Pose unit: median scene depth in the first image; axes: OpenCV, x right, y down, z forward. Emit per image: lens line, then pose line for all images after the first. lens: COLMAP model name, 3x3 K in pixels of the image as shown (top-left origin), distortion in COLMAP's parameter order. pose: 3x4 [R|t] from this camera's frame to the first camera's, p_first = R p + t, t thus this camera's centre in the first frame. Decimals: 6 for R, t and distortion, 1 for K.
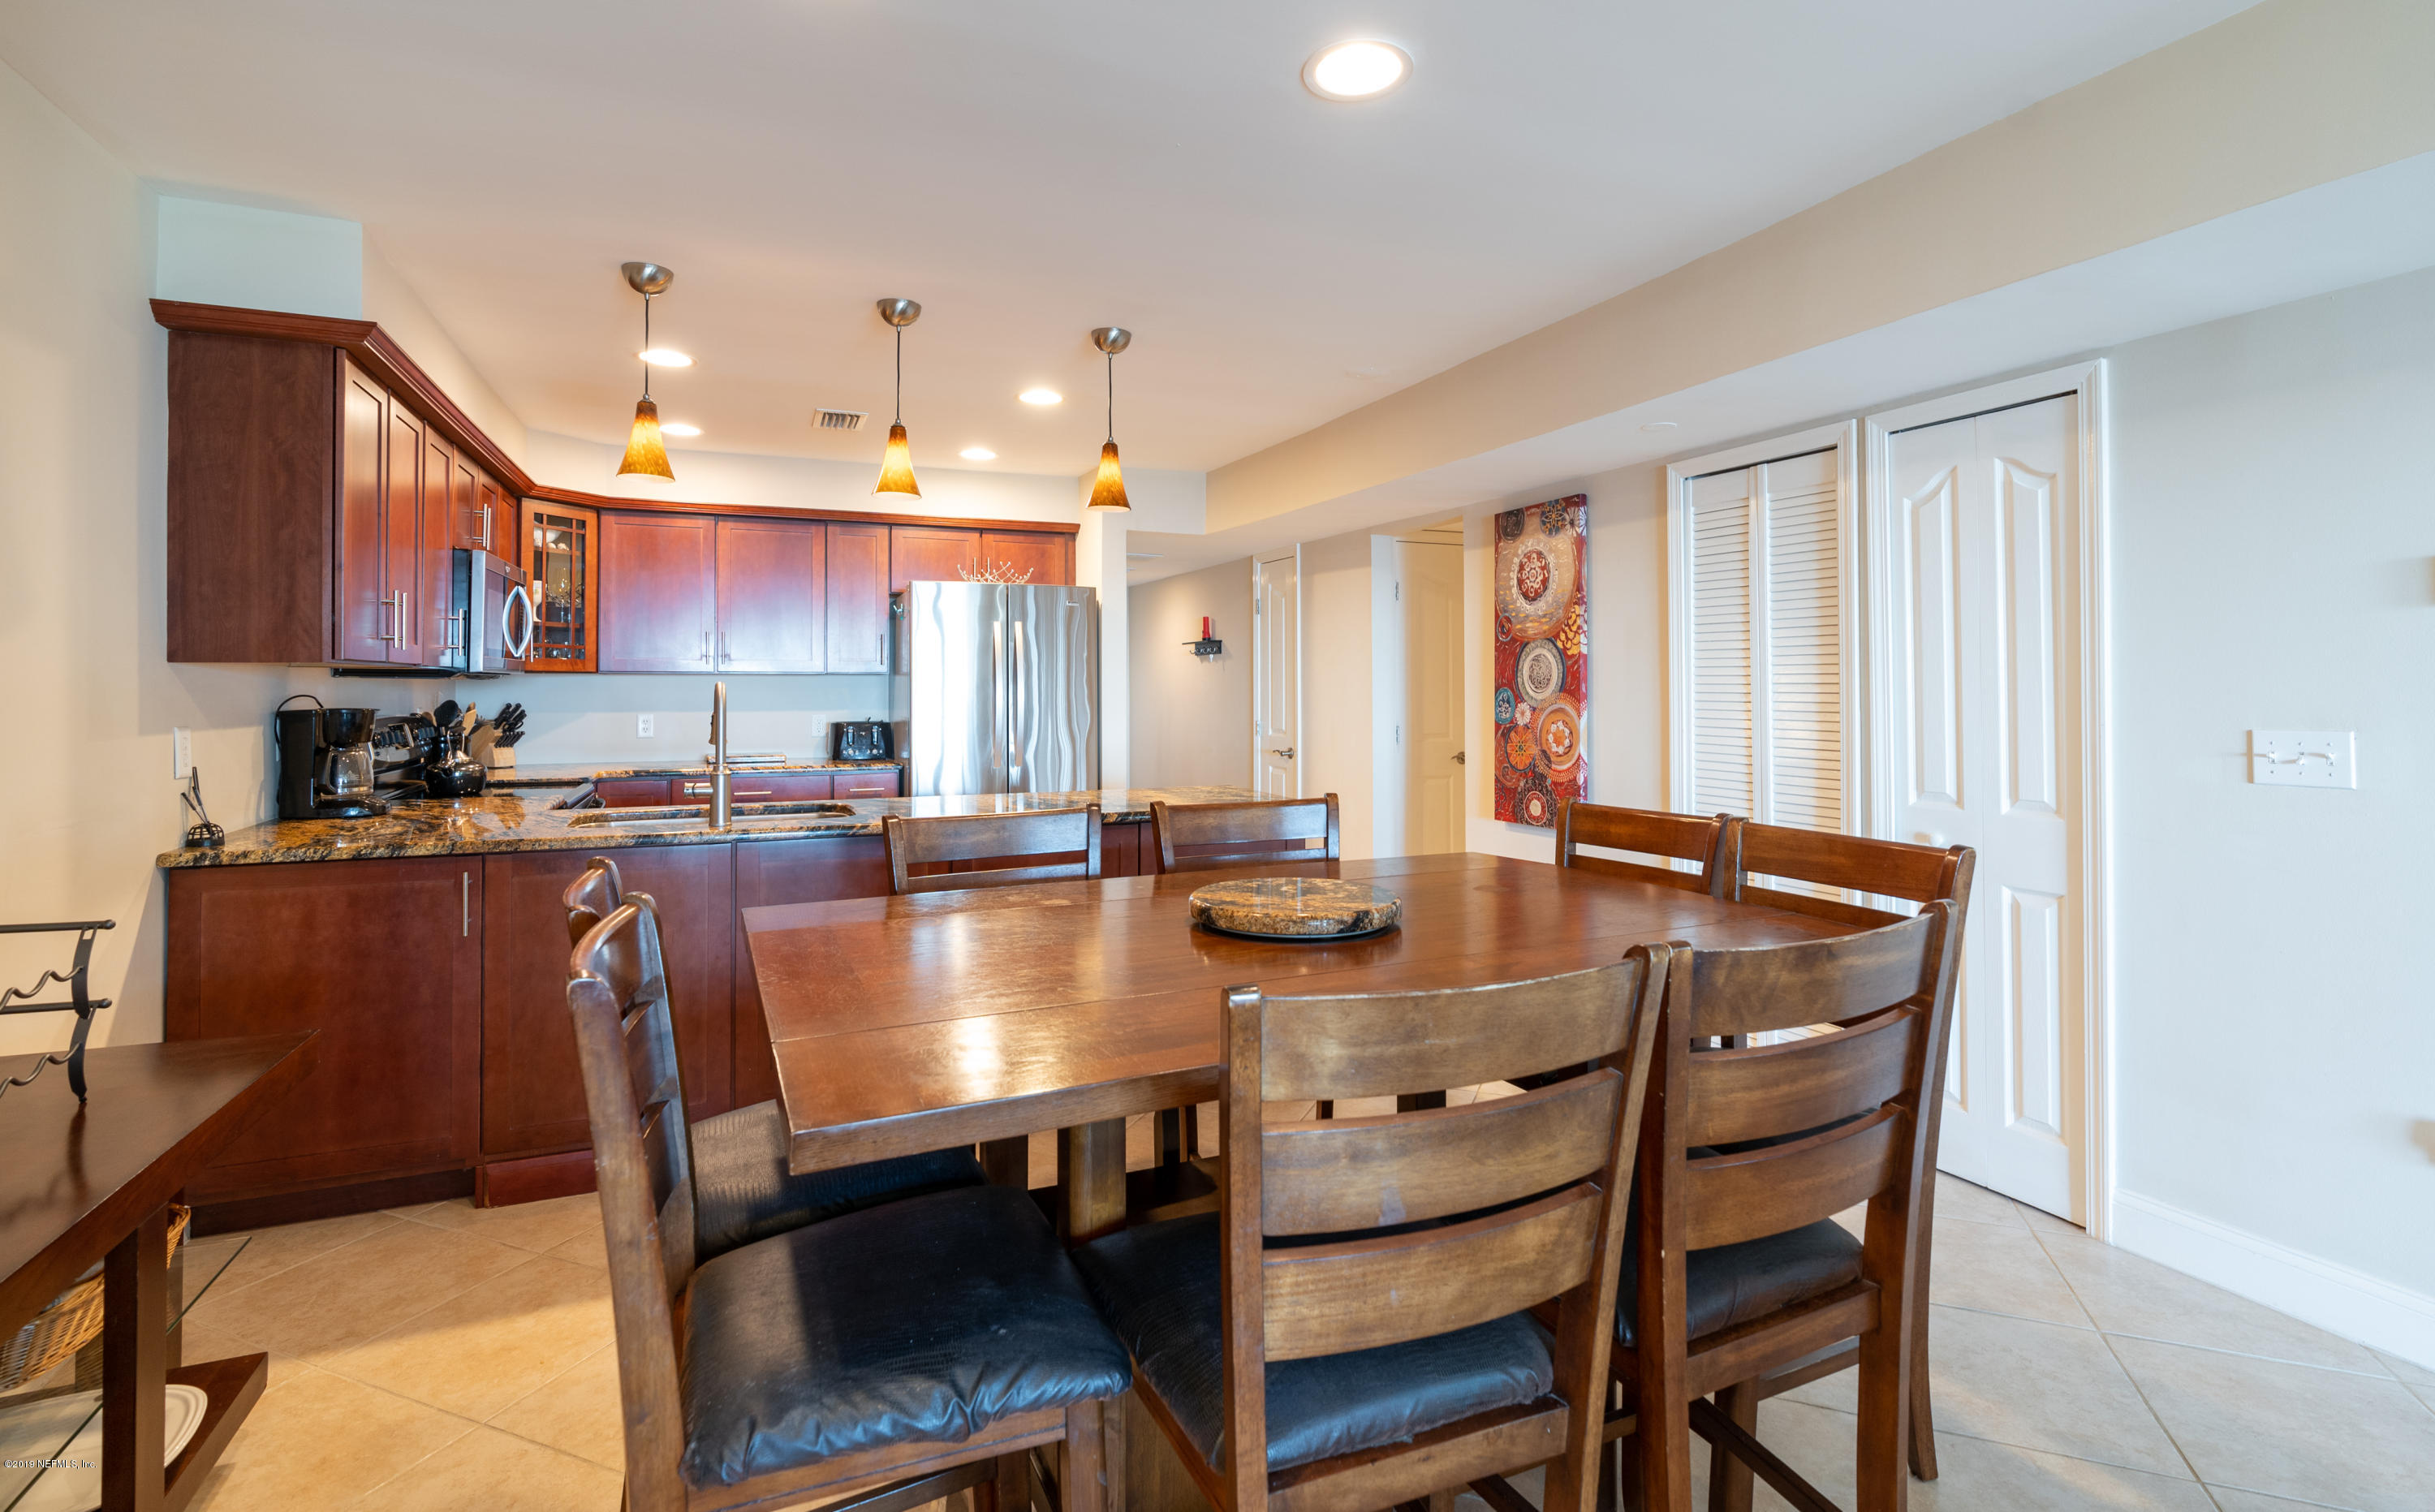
lens RADIAL K [[1094.8, 0, 1255.5], [0, 1094.8, 672.2], [0, 0, 1]] dist [-0.016004, -0.000110]
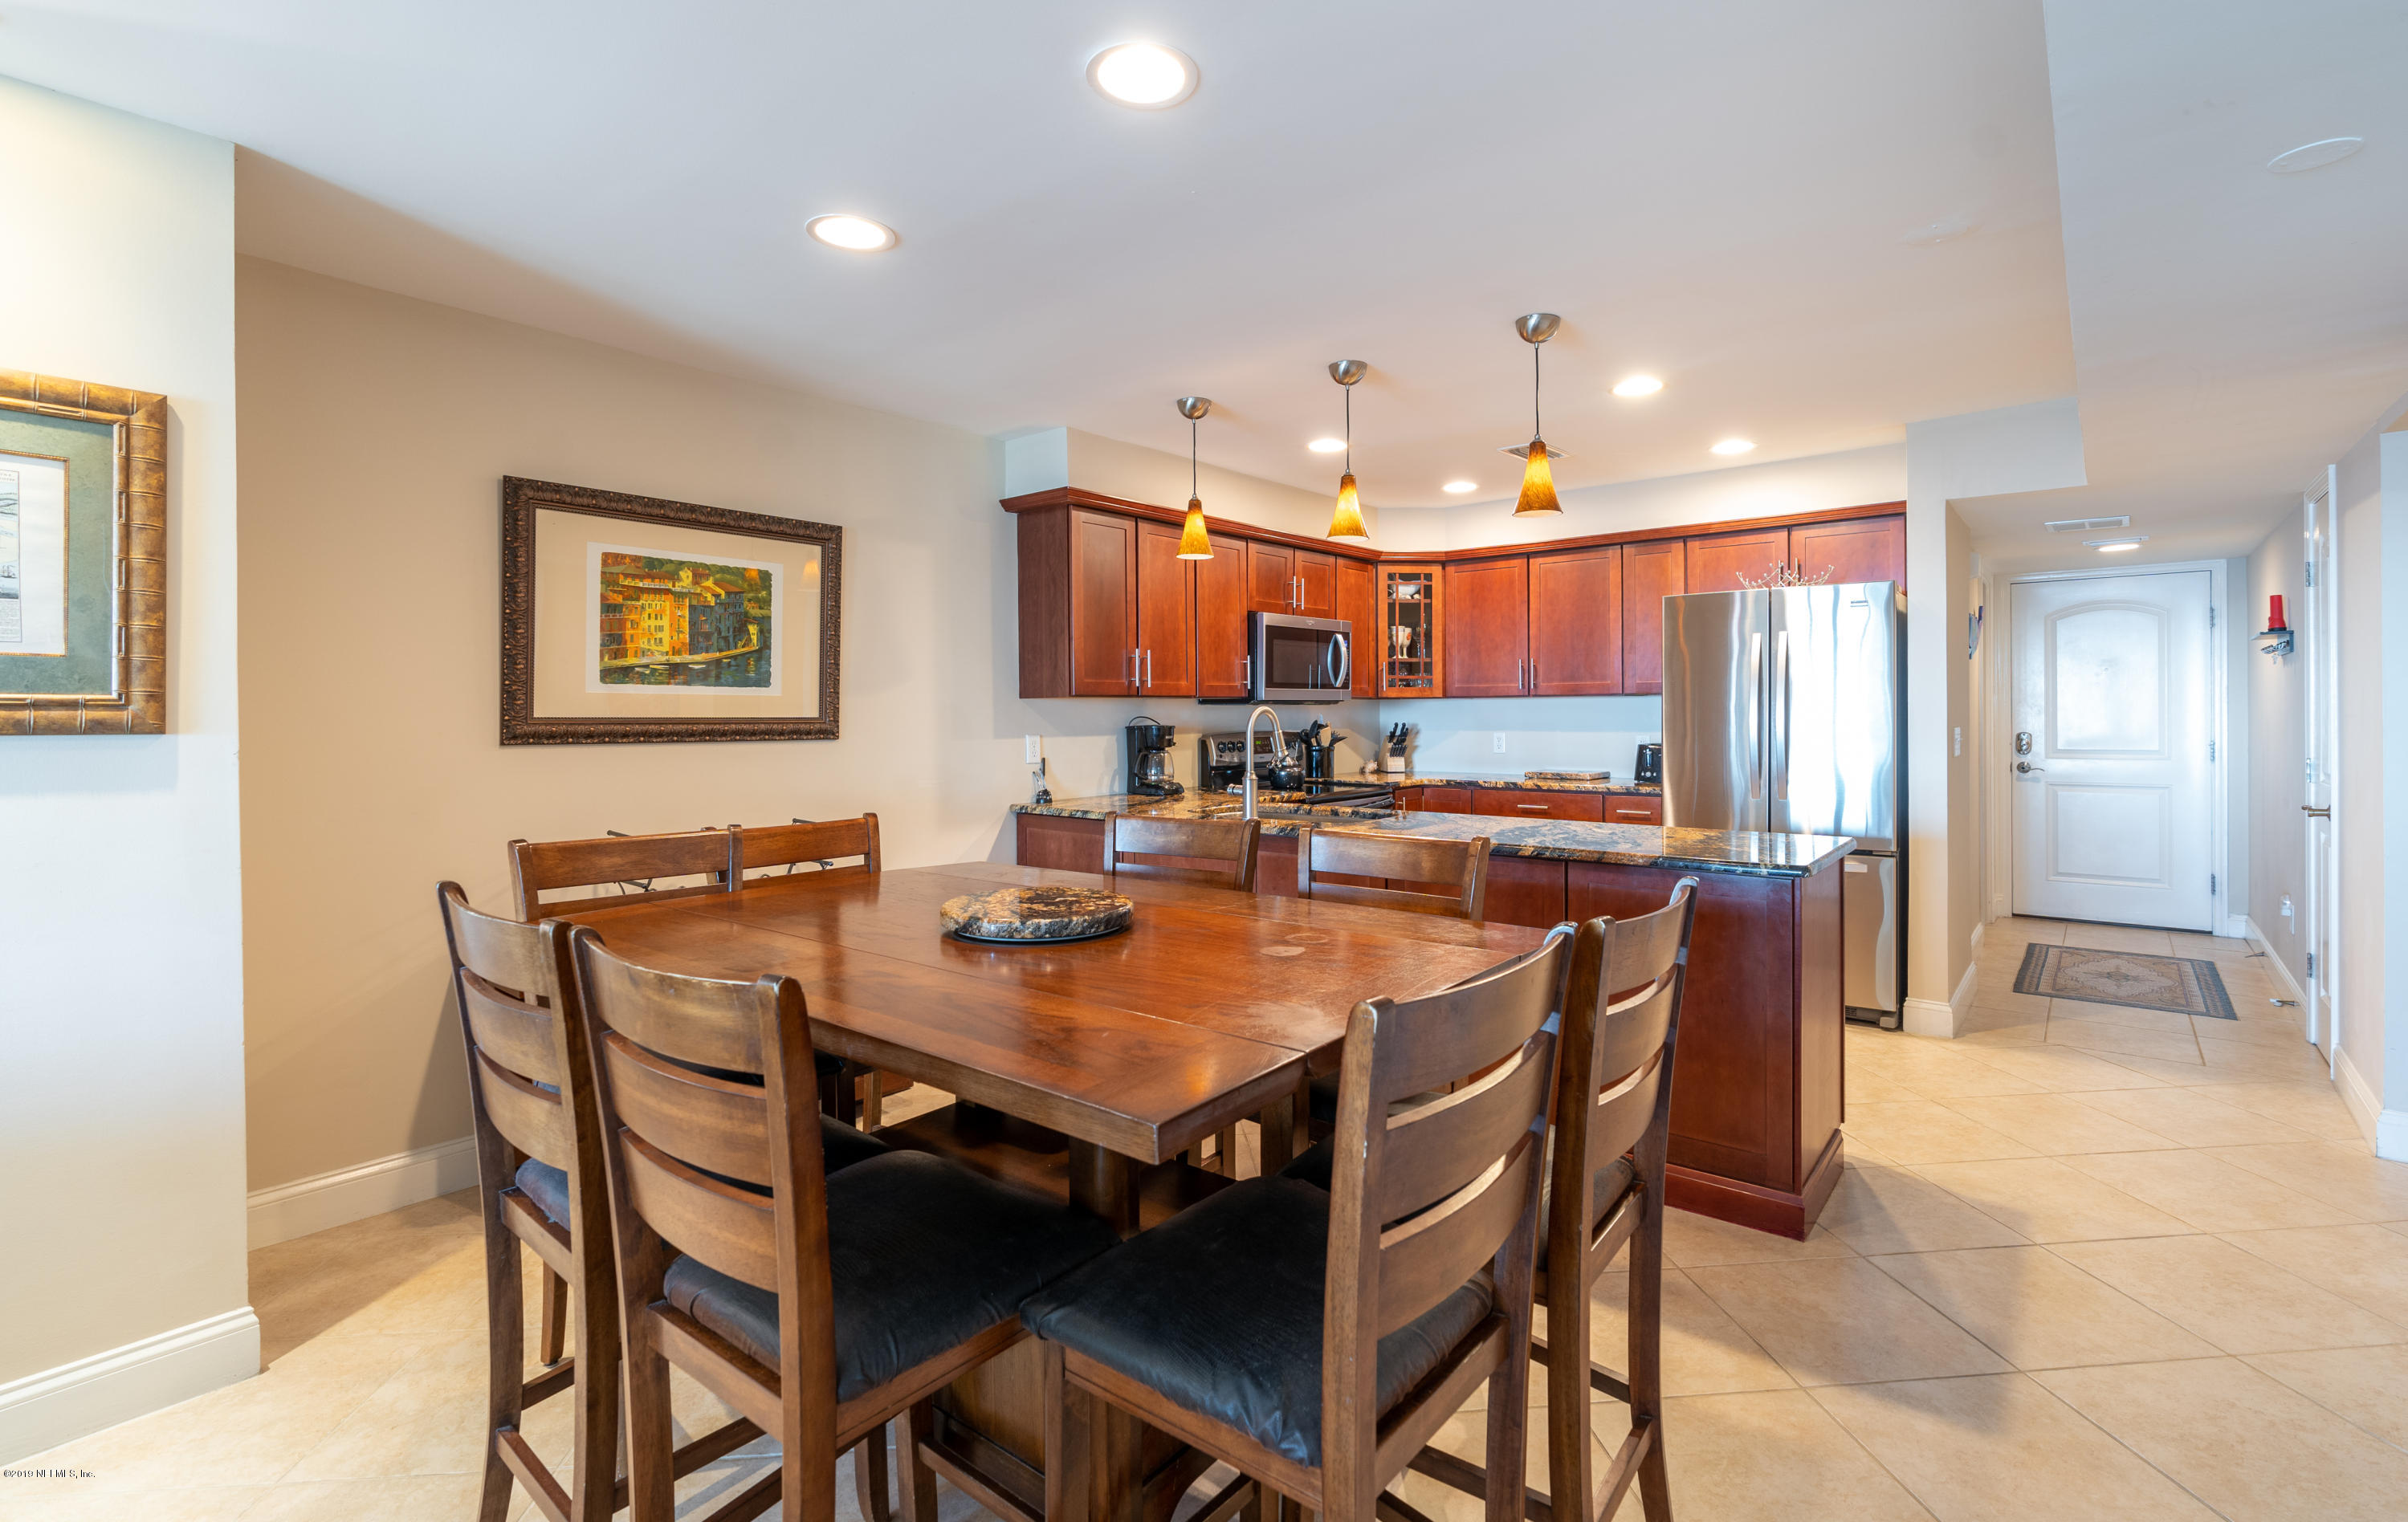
lens RADIAL K [[1100.4, 0, 1204.0], [0, 1100.4, 761.0], [0, 0, 1]] dist [-0.002948, -0.000037]
pose [[0.426970, 0.041692, -0.903304, 0.556819], [0.015448, 0.998454, 0.053386, 0.000891], [0.904134, -0.036749, 0.425666, 0.335920]]
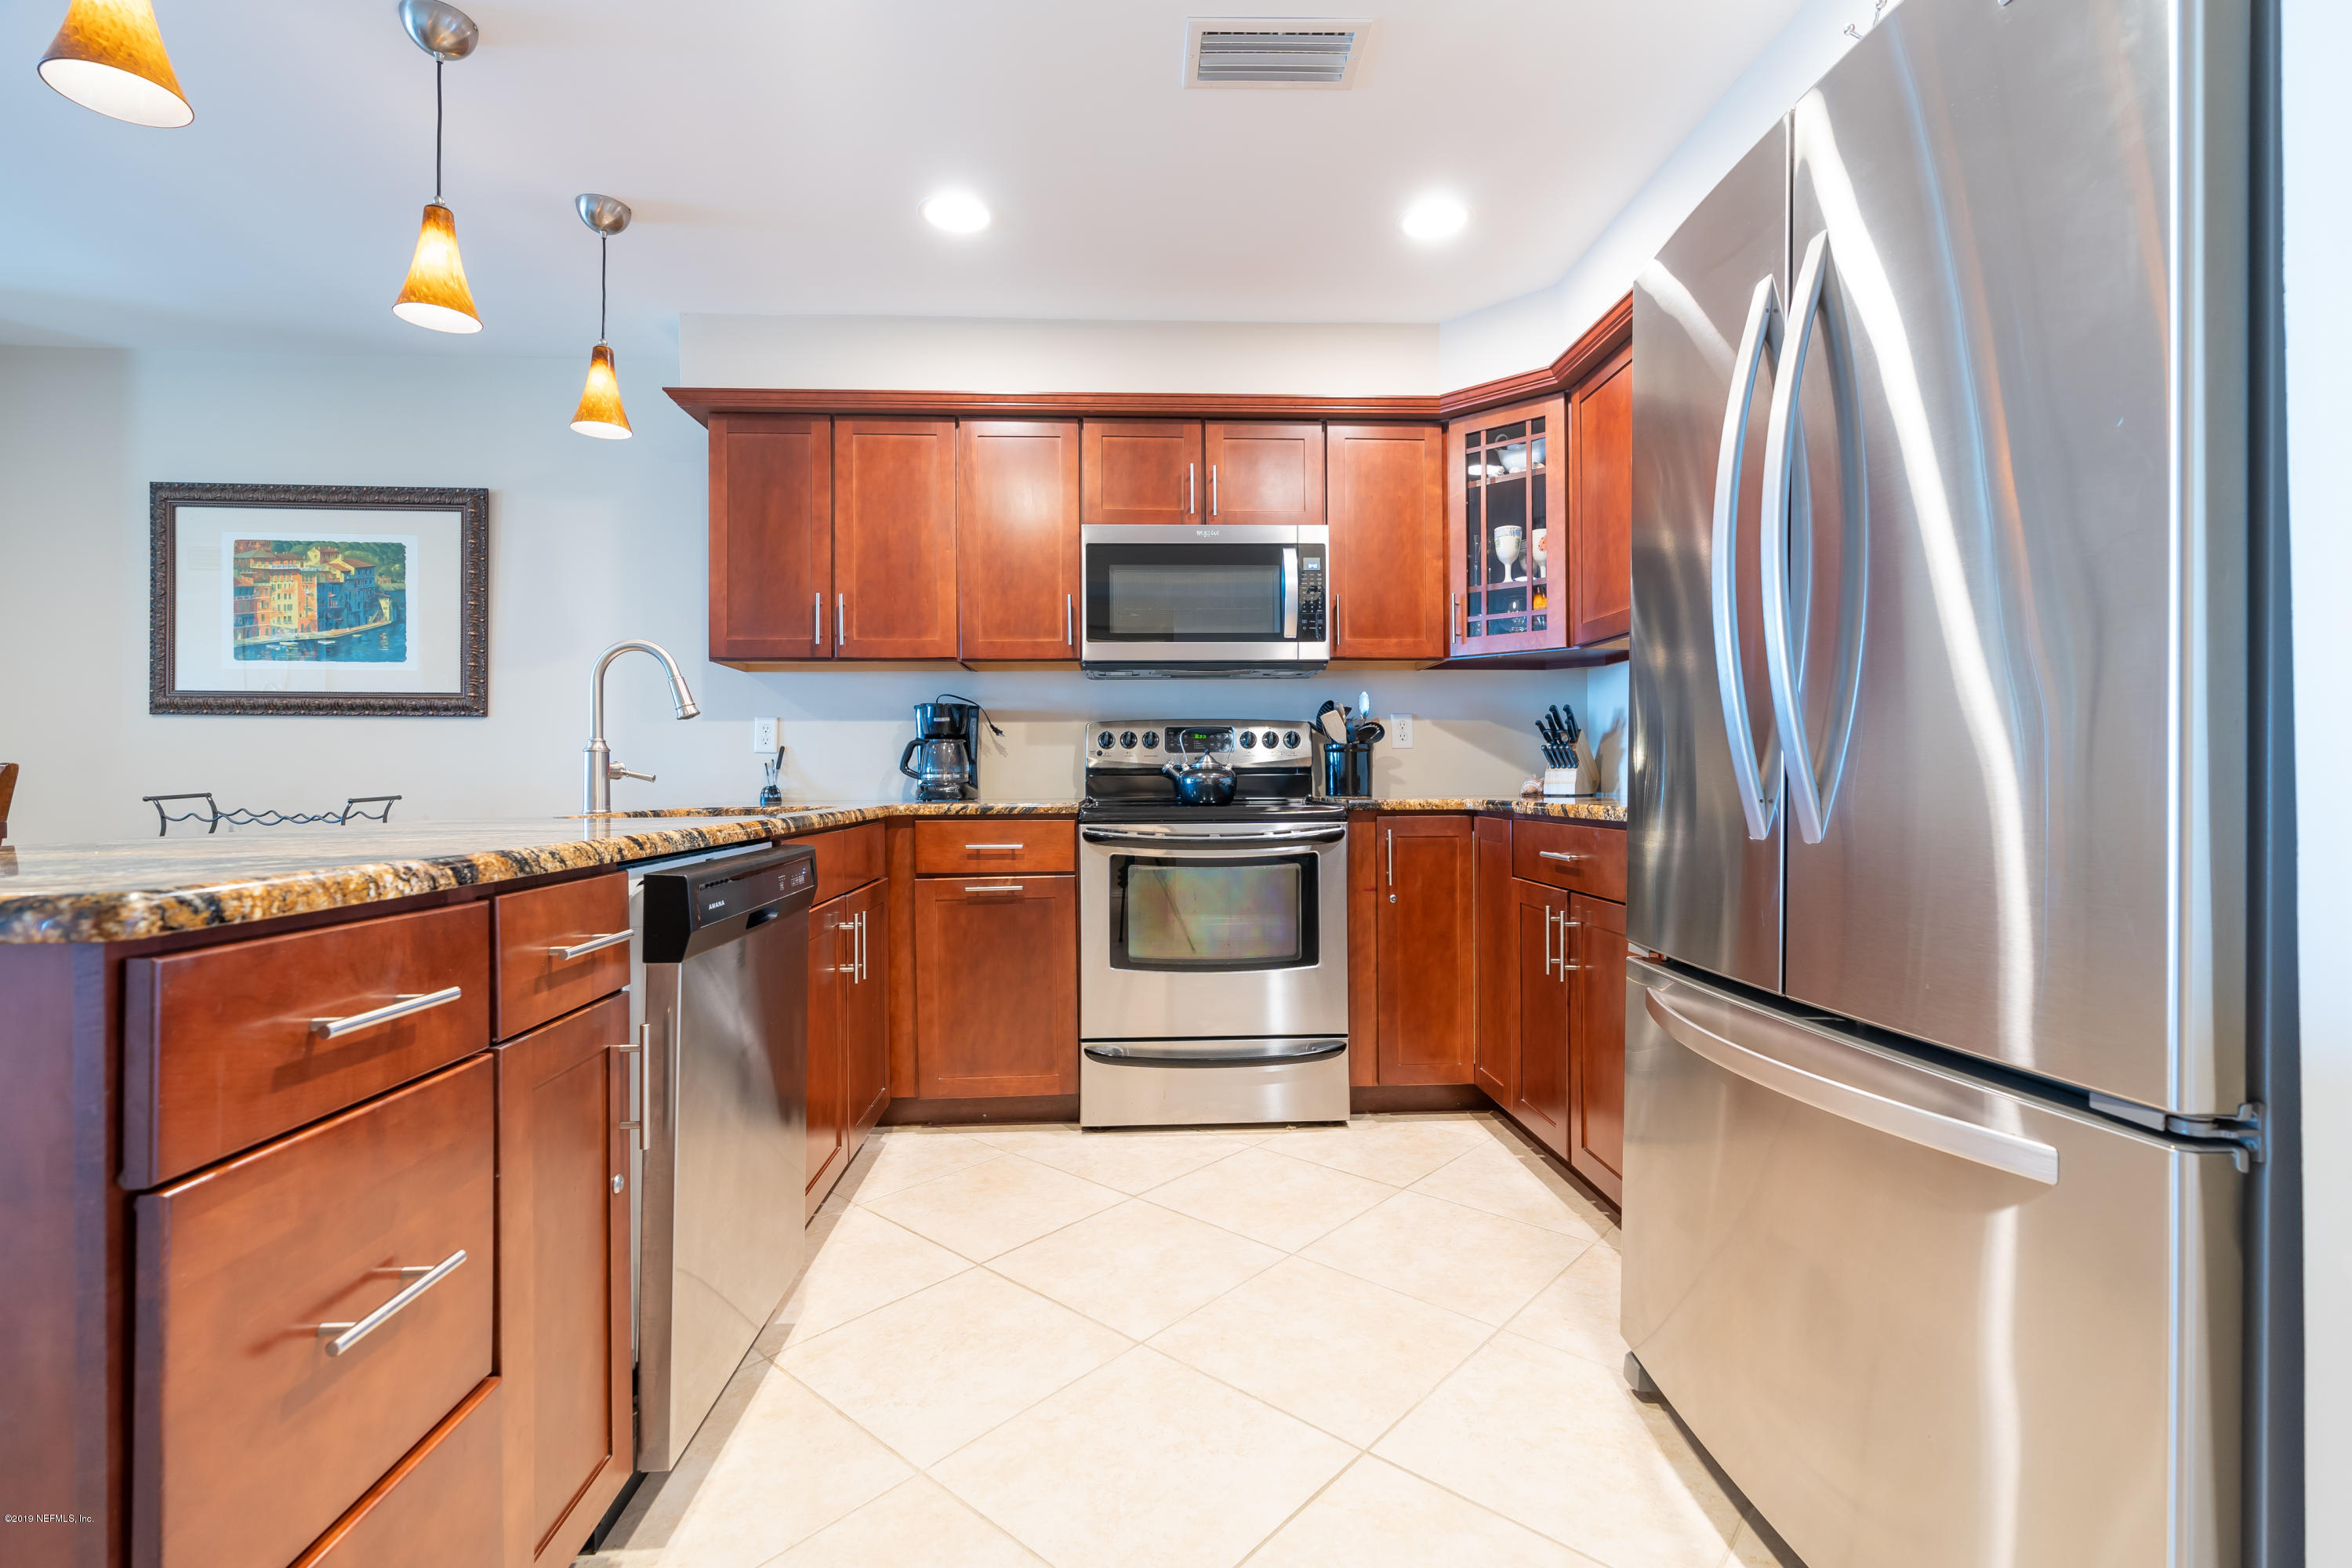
lens RADIAL K [[1046.1, 0, 1179.5], [0, 1046.1, 794.1], [0, 0, 1]] dist [-0.010423, 0.003225]
pose [[-0.375780, 0.014758, -0.926591, 0.060296], [0.015993, 0.999828, 0.009438, 0.106734], [0.926571, -0.011272, -0.375951, 1.449545]]
